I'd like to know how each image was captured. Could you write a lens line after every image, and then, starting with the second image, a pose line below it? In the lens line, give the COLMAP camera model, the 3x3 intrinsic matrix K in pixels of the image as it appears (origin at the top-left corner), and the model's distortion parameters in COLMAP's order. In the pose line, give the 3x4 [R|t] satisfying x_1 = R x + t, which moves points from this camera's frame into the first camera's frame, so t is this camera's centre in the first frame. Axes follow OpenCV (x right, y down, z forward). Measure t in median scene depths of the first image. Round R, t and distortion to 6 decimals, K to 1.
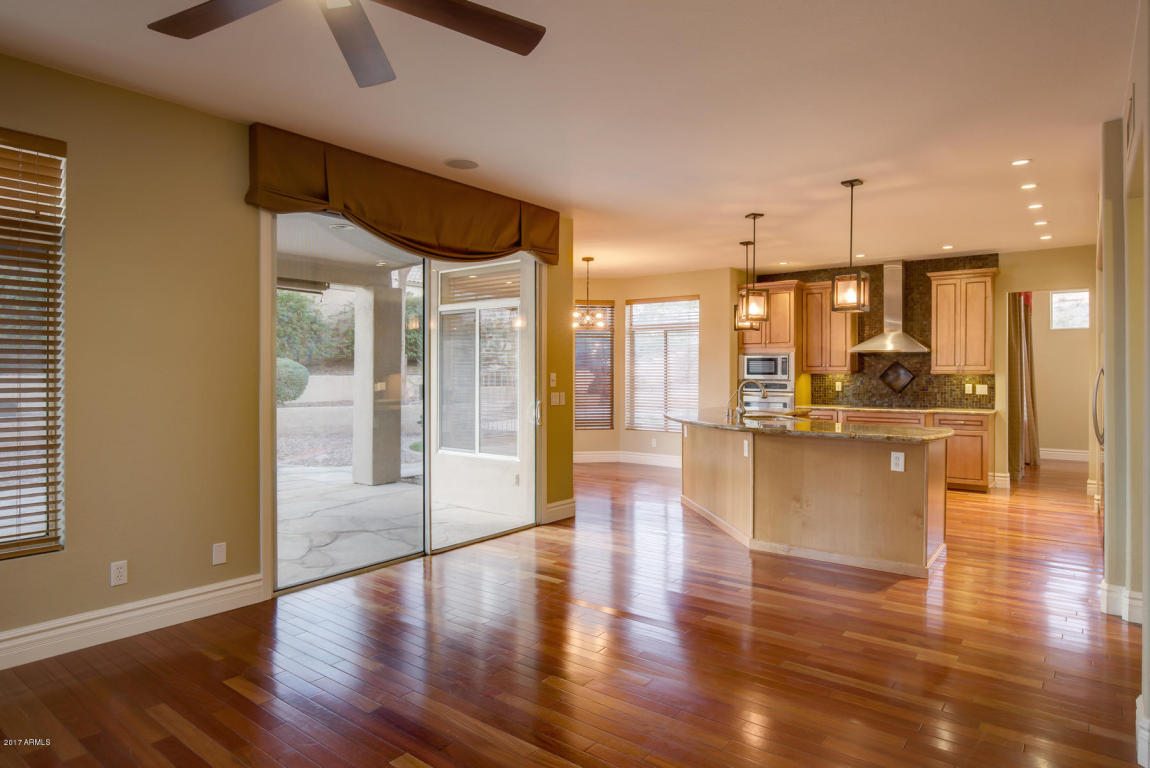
lens RADIAL K [[668.5, 0, 571.2], [0, 668.5, 374.1], [0, 0, 1]] dist [-0.012195, 0.000097]
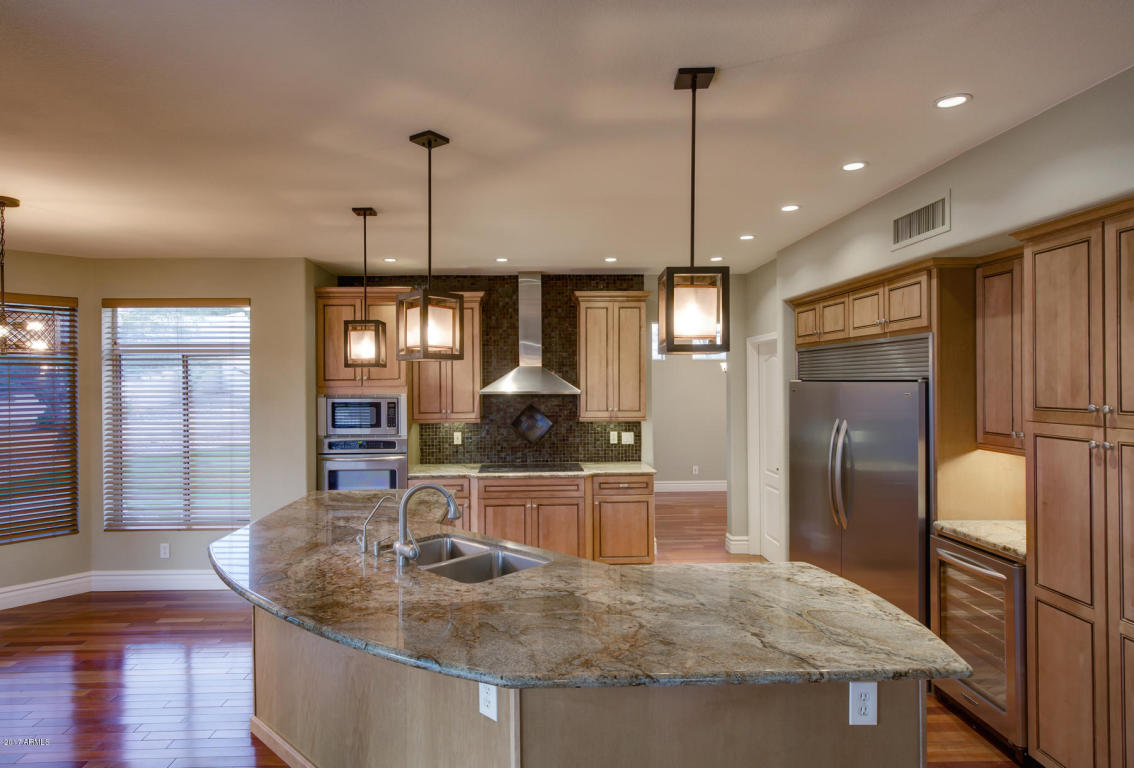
lens RADIAL K [[659.2, 0, 565.4], [0, 659.2, 382.6], [0, 0, 1]] dist [-0.012195, 0.000097]
pose [[0.766702, -0.005952, 0.641976, 0.031047], [0.011182, 0.999929, -0.004083, -0.039916], [-0.641906, 0.010309, 0.766714, 0.390212]]
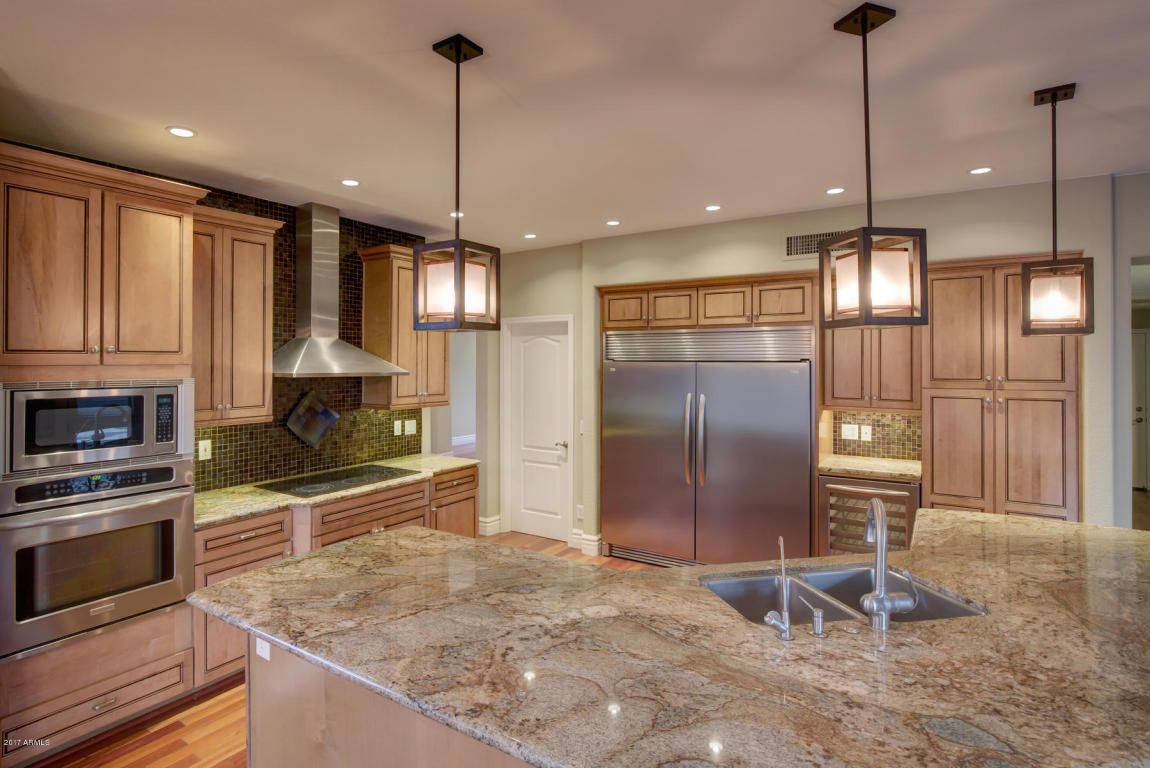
lens RADIAL K [[593.2, 0, 546.3], [0, 593.2, 359.2], [0, 0, 1]] dist [-0.017530, 0.001851]
pose [[-0.071661, 0.003794, 0.997422, -0.011974], [0.005689, 0.999978, -0.003395, -0.041865], [-0.997413, 0.005431, -0.071681, 0.833466]]
